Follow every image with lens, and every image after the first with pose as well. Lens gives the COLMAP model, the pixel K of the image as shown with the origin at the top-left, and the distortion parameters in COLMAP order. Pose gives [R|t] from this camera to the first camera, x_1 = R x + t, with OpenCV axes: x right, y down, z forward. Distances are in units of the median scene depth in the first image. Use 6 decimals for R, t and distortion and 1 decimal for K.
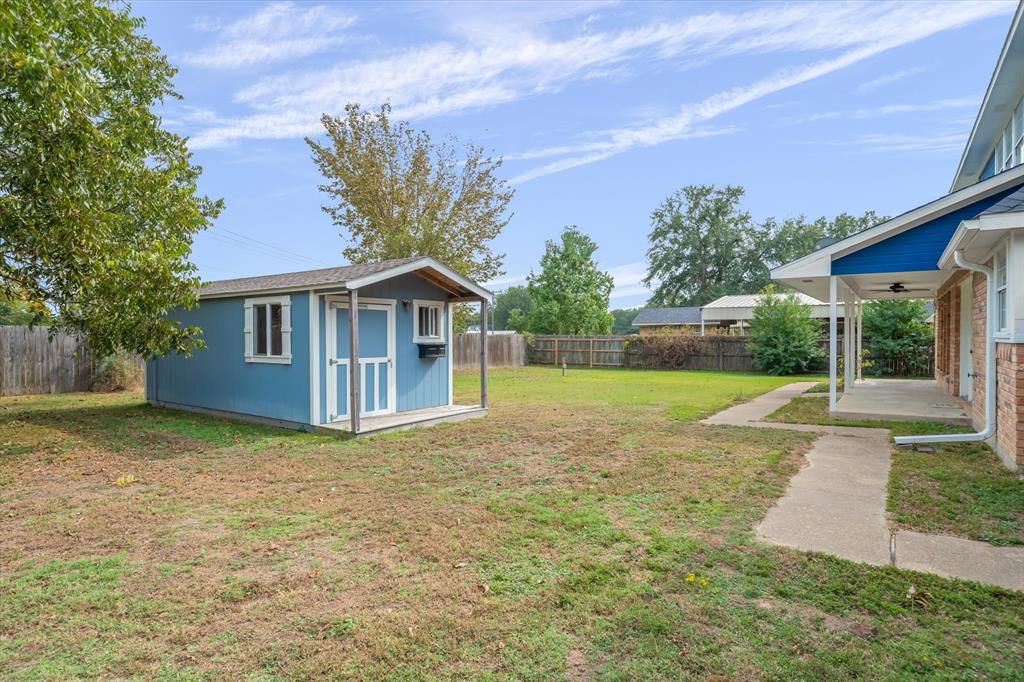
lens RADIAL K [[529.1, 0, 512.0], [0, 529.1, 341.0], [0, 0, 1]] dist [-0.002284, 0.000087]
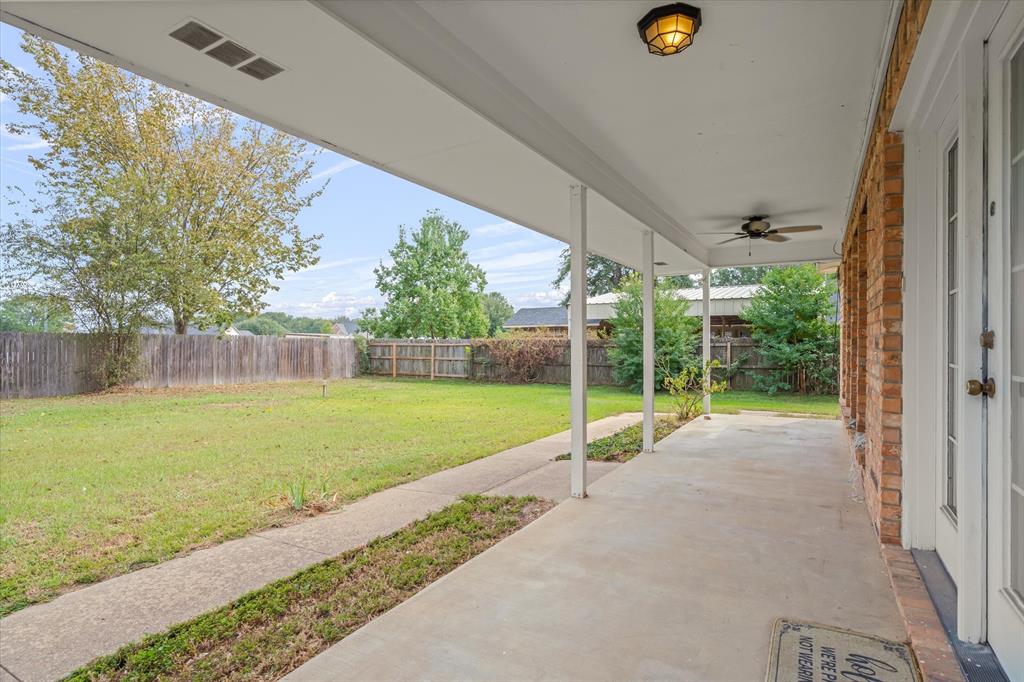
lens RADIAL K [[485.0, 0, 512.0], [0, 485.0, 341.0], [0, 0, 1]] dist [0.000097, 0.000188]
pose [[0.998164, 0.000678, 0.060566, 0.231807], [0.000149, 0.999907, -0.013645, 0.001986], [-0.060569, 0.013629, 0.998071, 0.279532]]
